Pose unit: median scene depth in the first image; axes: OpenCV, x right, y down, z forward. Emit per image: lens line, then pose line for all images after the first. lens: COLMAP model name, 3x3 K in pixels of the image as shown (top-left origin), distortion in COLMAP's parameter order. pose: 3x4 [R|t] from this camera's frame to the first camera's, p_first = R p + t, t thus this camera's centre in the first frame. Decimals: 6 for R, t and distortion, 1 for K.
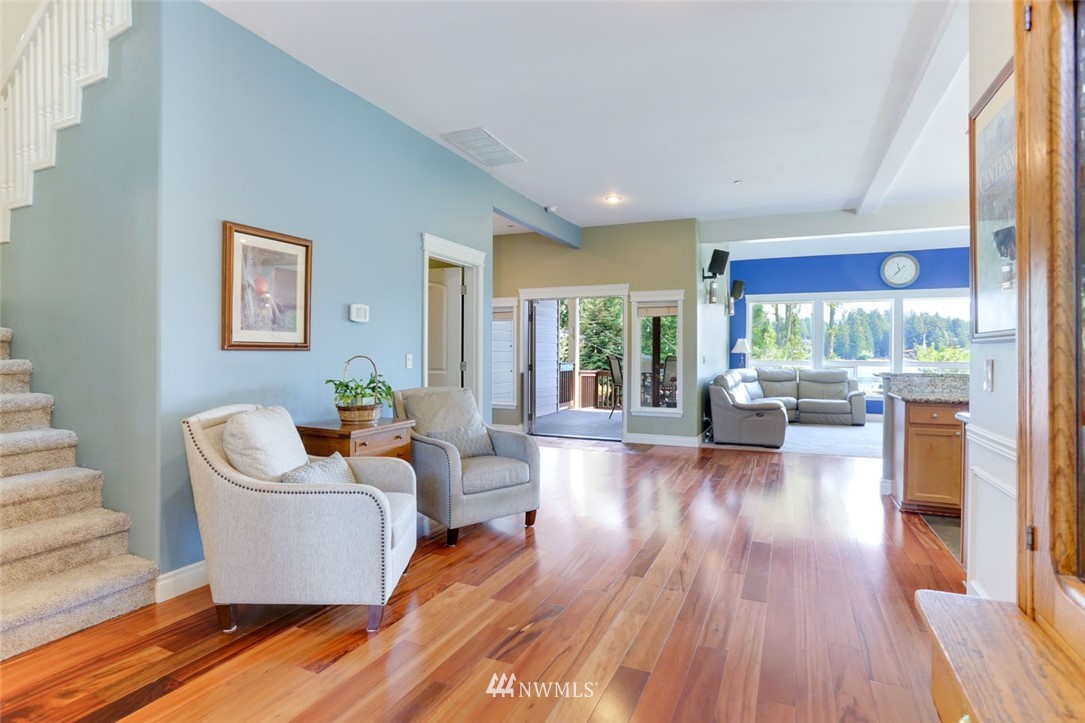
lens RADIAL K [[560.5, 0, 544.2], [0, 560.5, 357.4], [0, 0, 1]] dist [-0.031989, 0.001758]
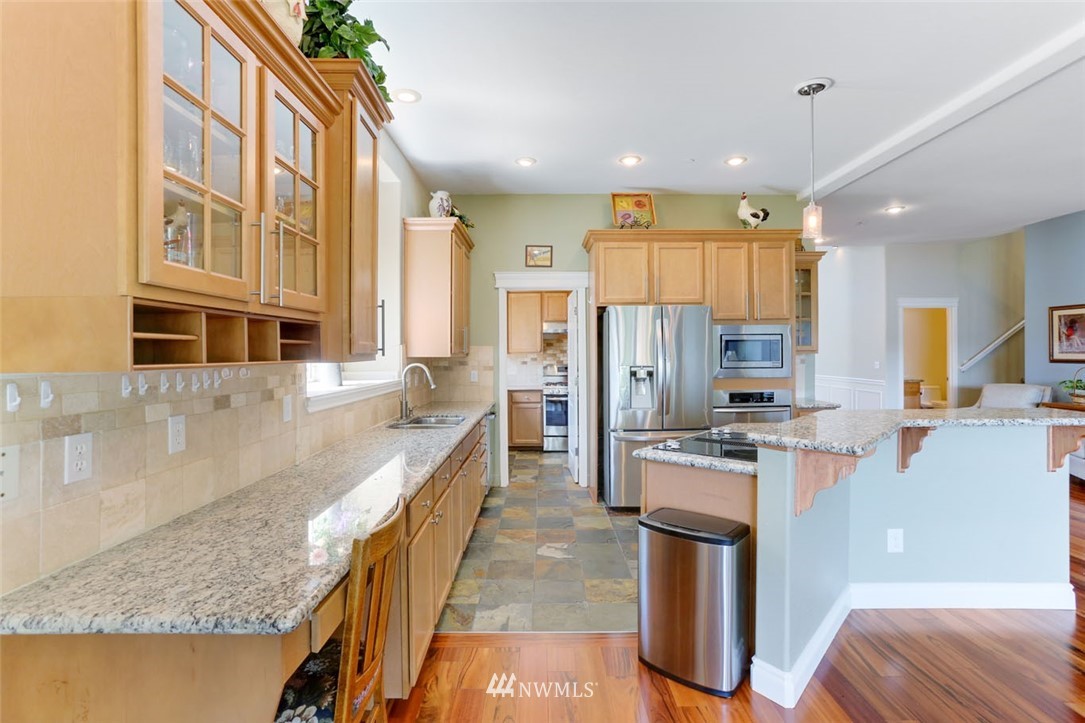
lens RADIAL K [[525.9, 0, 546.1], [0, 525.9, 352.0], [0, 0, 1]] dist [-0.038246, 0.022677]
pose [[-0.912121, -0.001753, -0.409917, 0.689430], [-0.005405, 0.999955, 0.007751, -0.019223], [0.409885, 0.009285, -0.912090, 0.647898]]
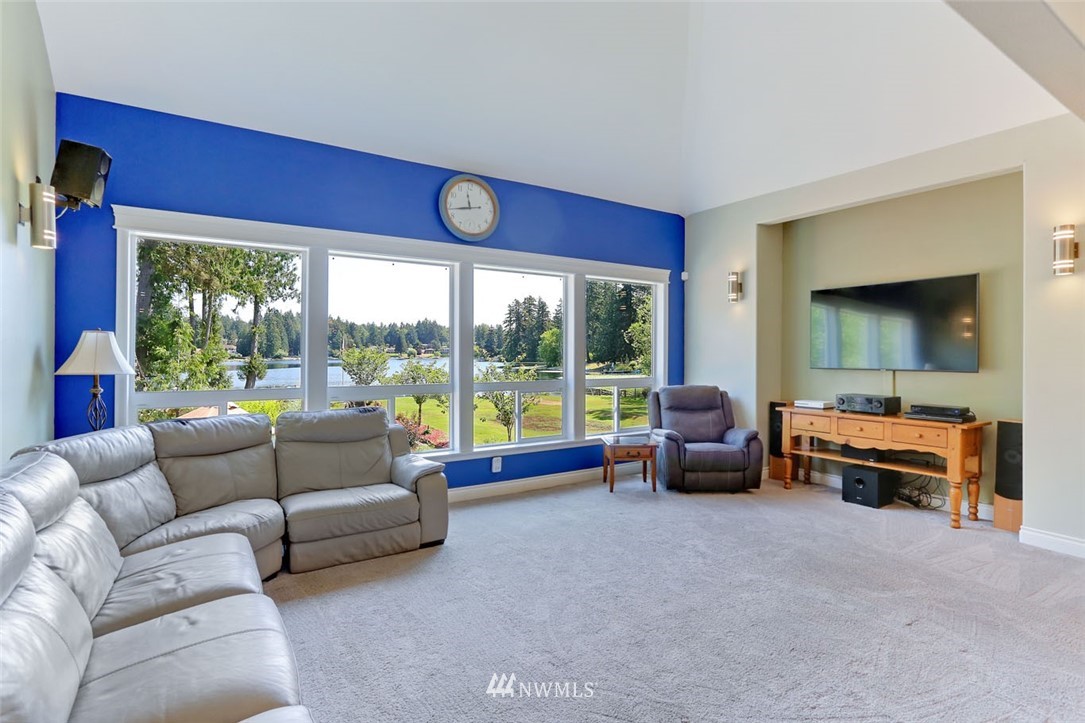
lens RADIAL K [[525.9, 0, 535.9], [0, 525.9, 355.1], [0, 0, 1]] dist [-0.038246, 0.022677]
pose [[0.553065, -0.007420, 0.833105, 0.266822], [0.008151, 0.999961, 0.003495, -0.020608], [-0.833098, 0.004858, 0.553104, 0.680211]]
